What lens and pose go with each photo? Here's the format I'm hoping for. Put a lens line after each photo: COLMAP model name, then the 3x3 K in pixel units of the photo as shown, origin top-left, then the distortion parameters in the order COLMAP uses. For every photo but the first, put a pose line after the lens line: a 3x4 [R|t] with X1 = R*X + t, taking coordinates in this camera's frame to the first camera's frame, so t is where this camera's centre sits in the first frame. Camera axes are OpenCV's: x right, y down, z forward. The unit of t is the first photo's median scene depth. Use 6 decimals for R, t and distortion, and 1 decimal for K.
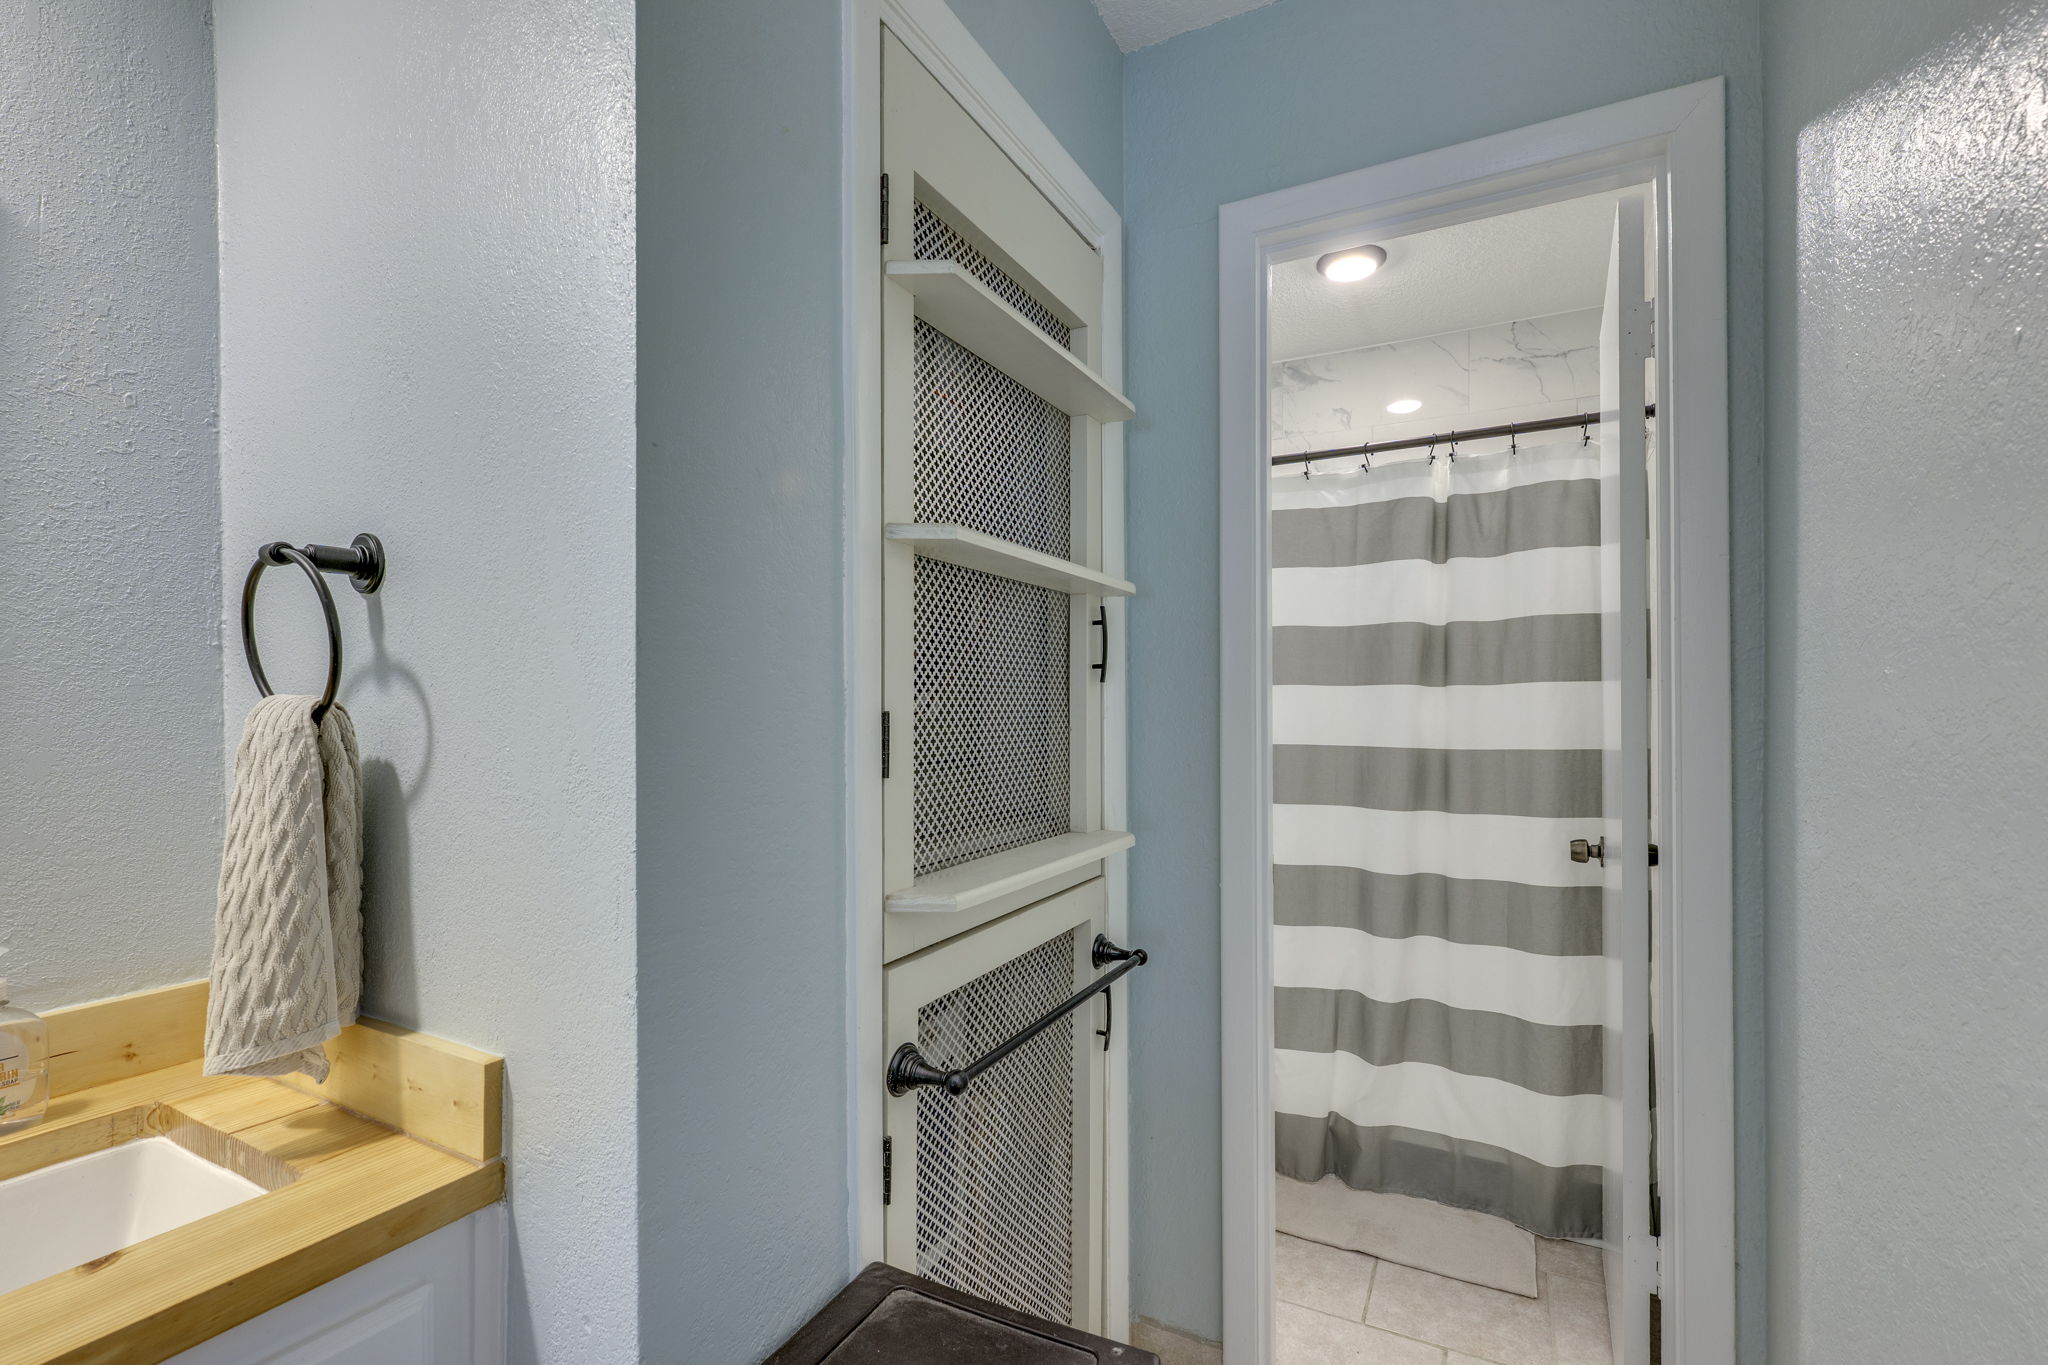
lens RADIAL K [[882.9, 0, 1083.7], [0, 882.9, 702.2], [0, 0, 1]] dist [0.001564, -0.000137]
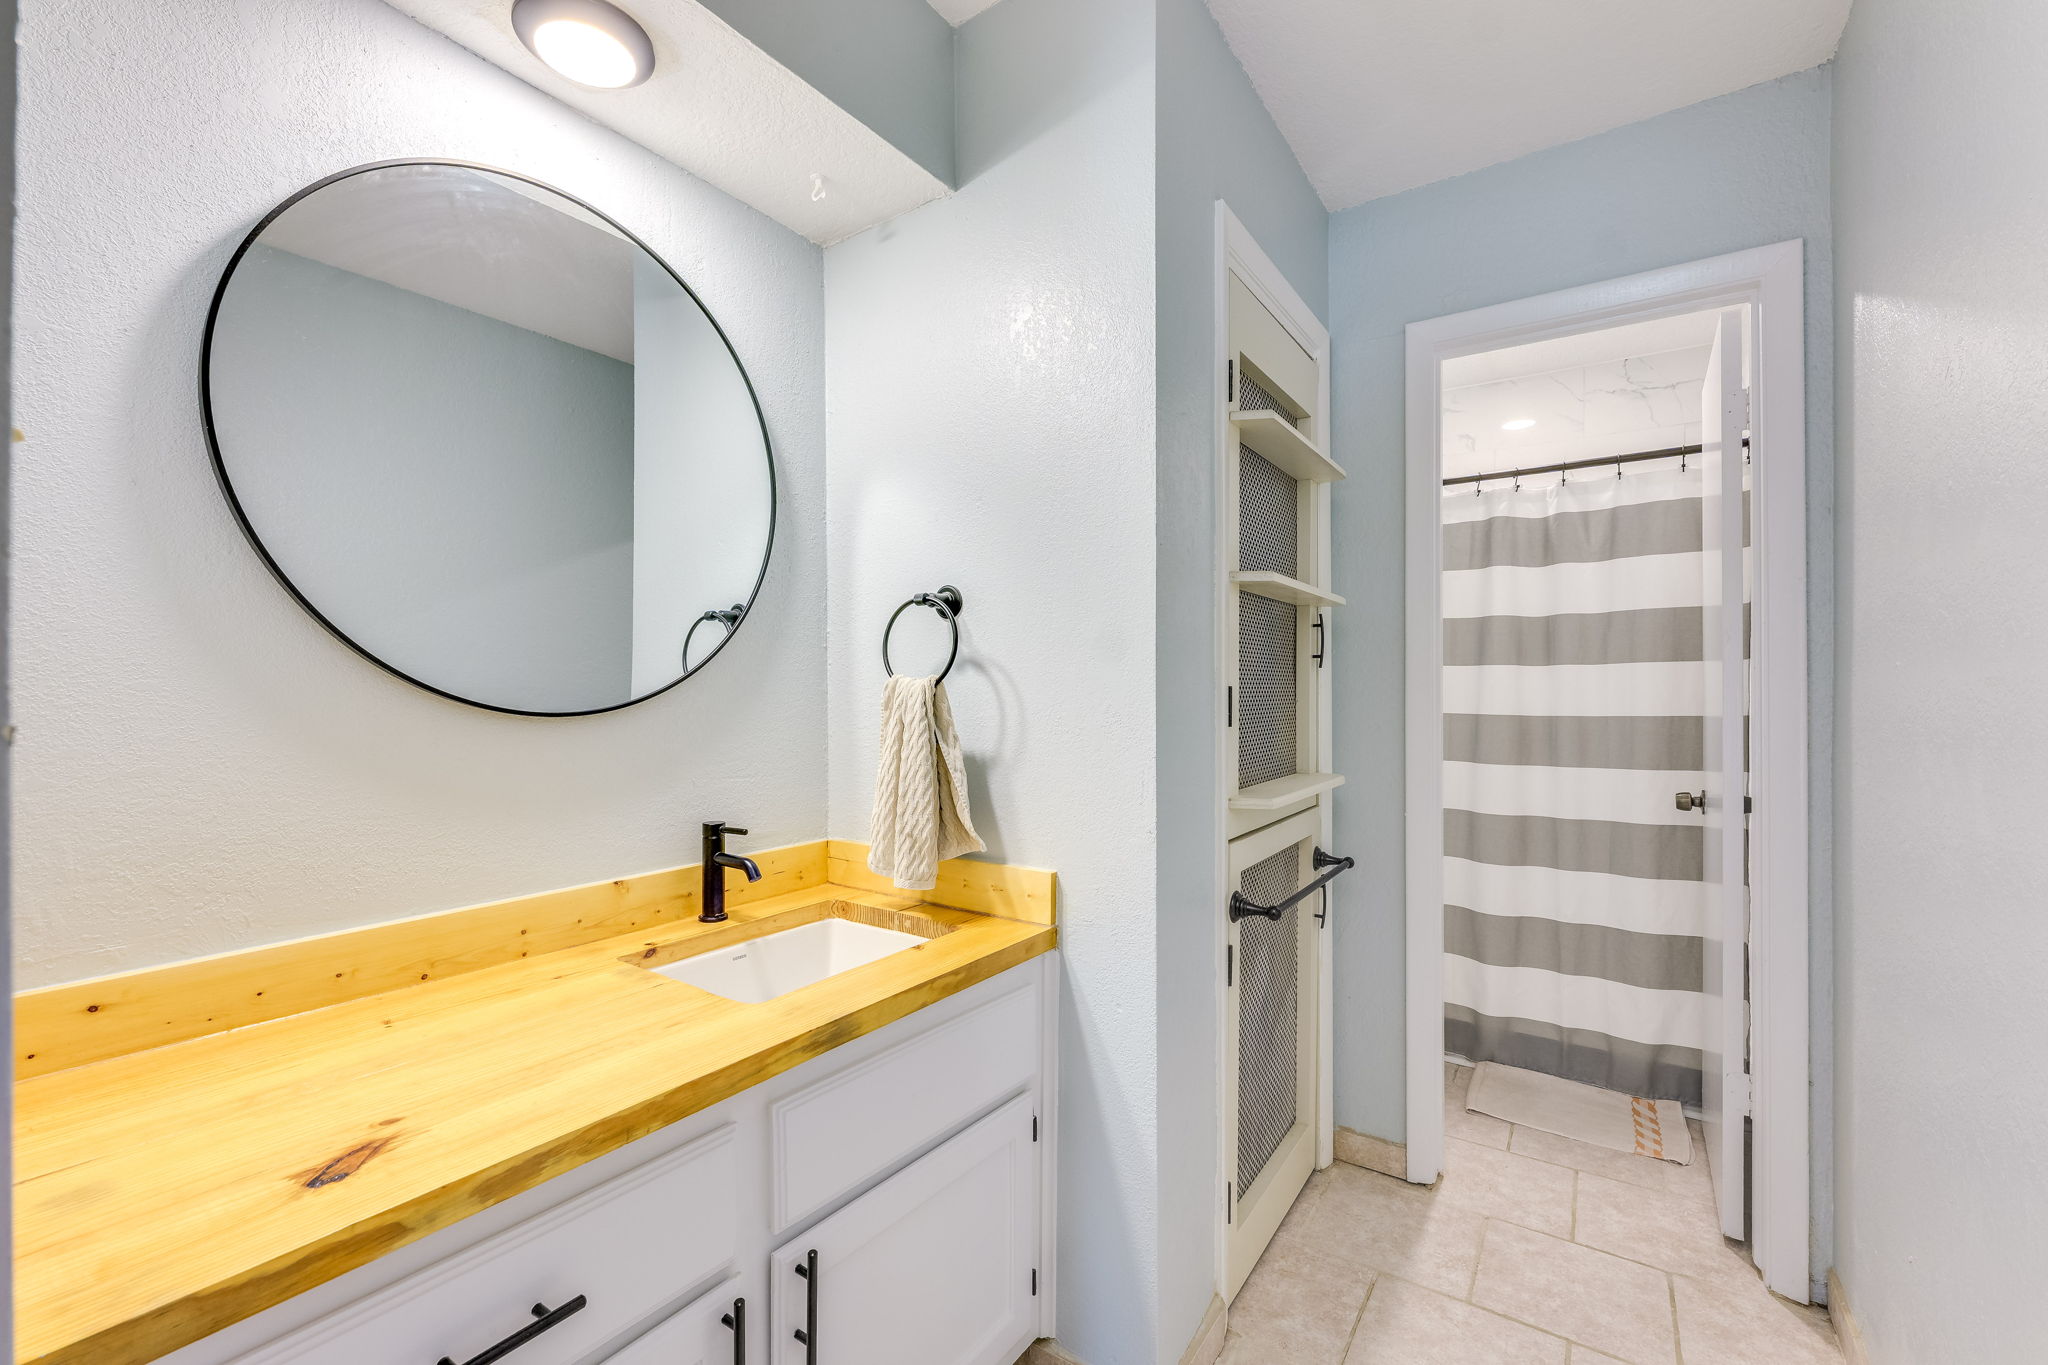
lens RADIAL K [[869.6, 0, 1023.1], [0, 869.6, 685.7], [0, 0, 1]] dist [-0.003722, -0.000387]
pose [[0.990695, 0.002384, -0.136081, -0.261121], [-0.002328, 0.999997, 0.000572, 0.006498], [0.136082, -0.000250, 0.990698, -0.442149]]
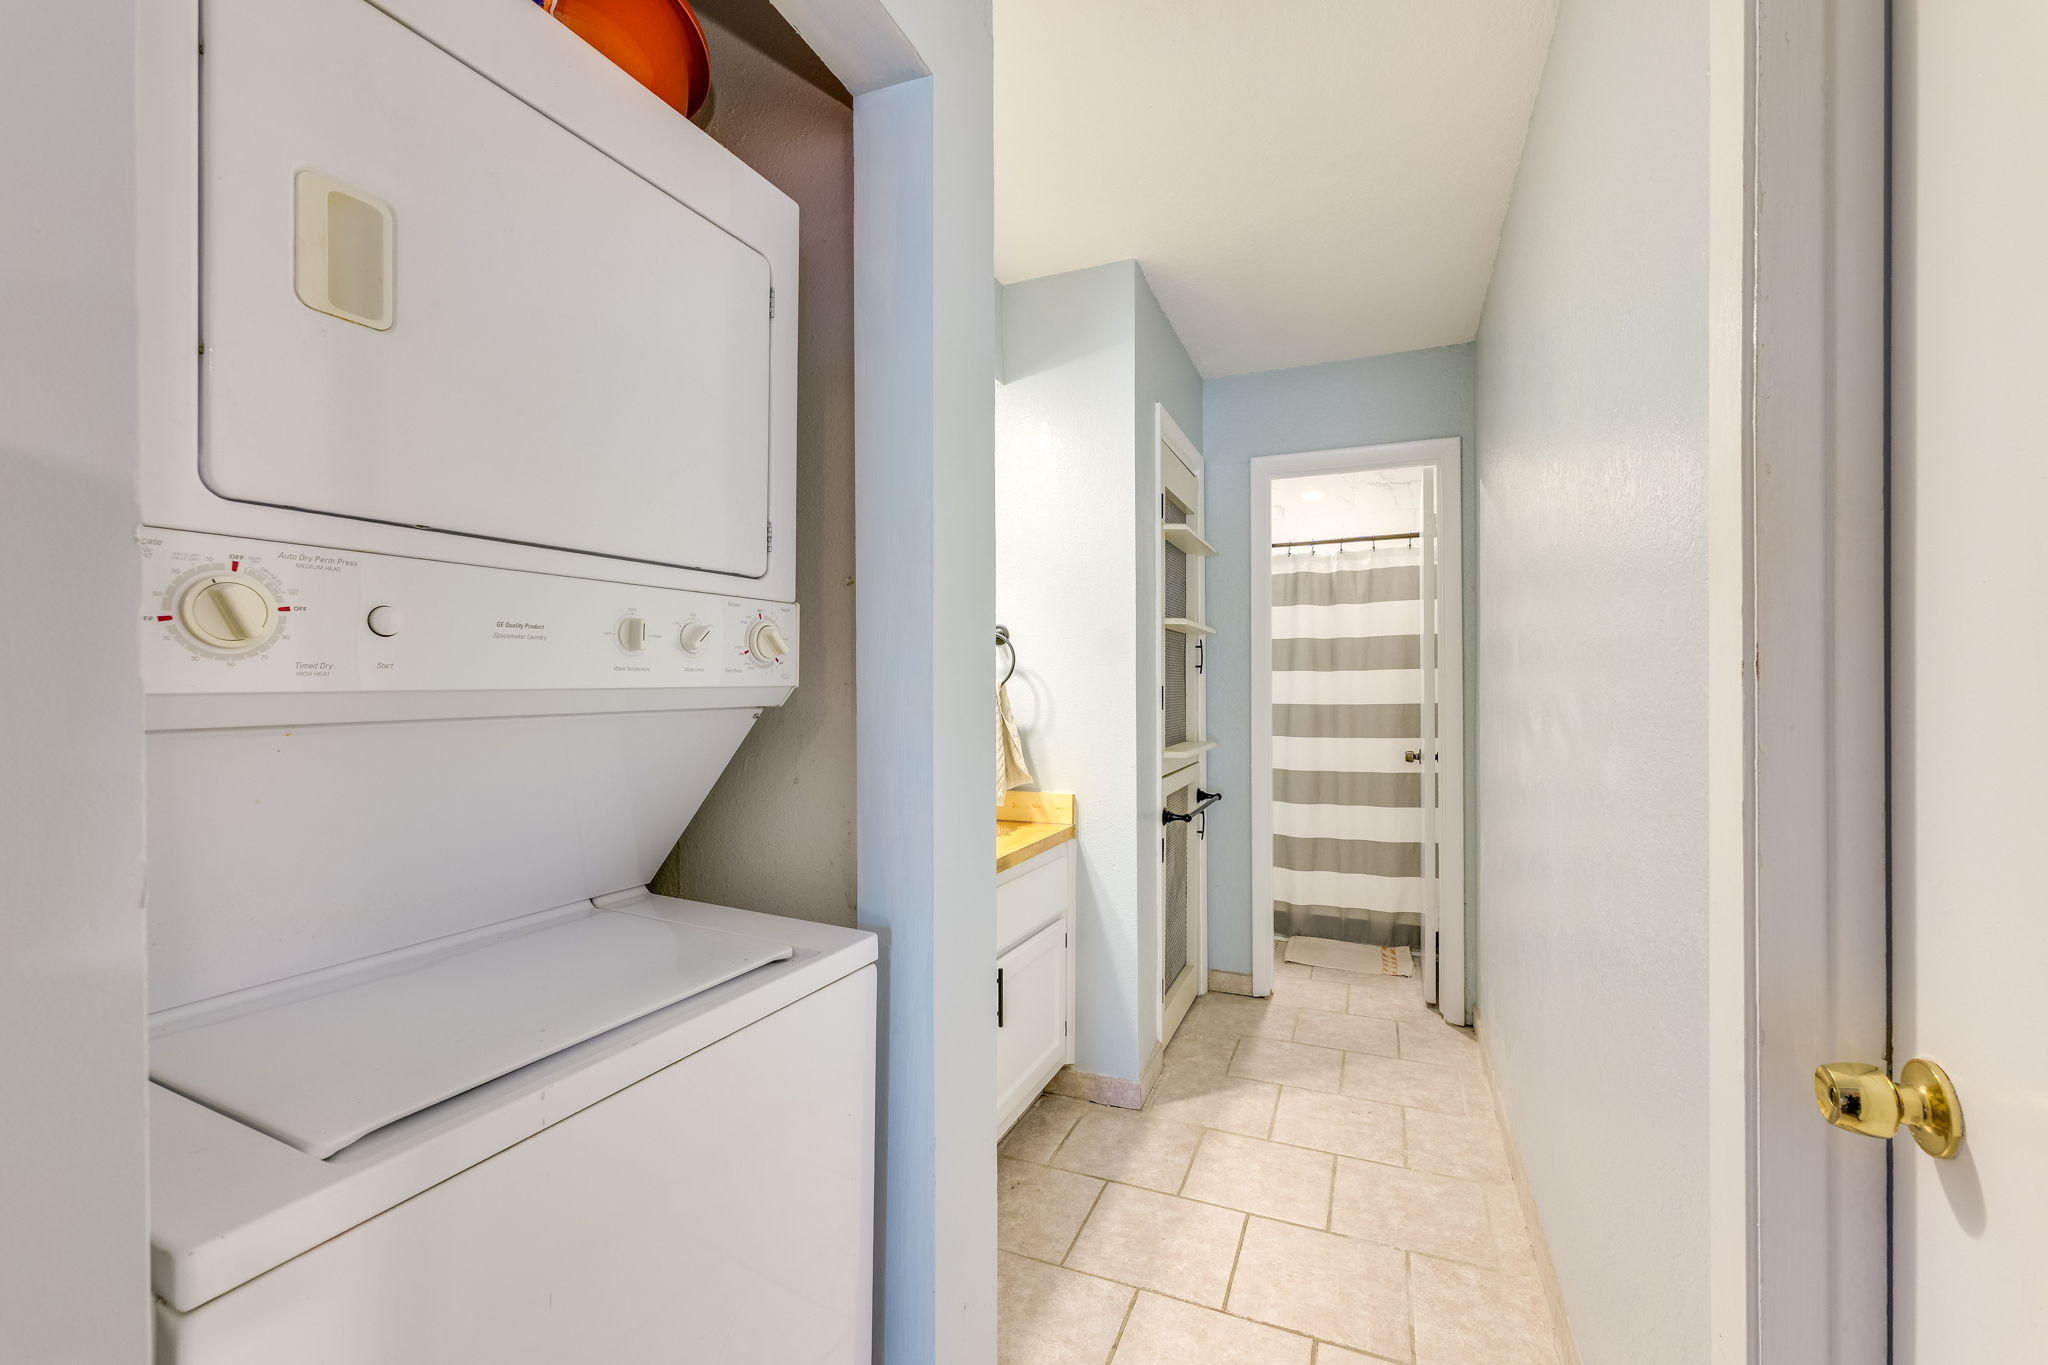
lens RADIAL K [[881.6, 0, 1029.0], [0, 881.6, 682.2], [0, 0, 1]] dist [0.003045, -0.000066]
pose [[0.997154, 0.000647, 0.075394, -0.577224], [-0.000501, 0.999998, -0.001959, 0.003154], [-0.075395, 0.001916, 0.997152, -1.180194]]
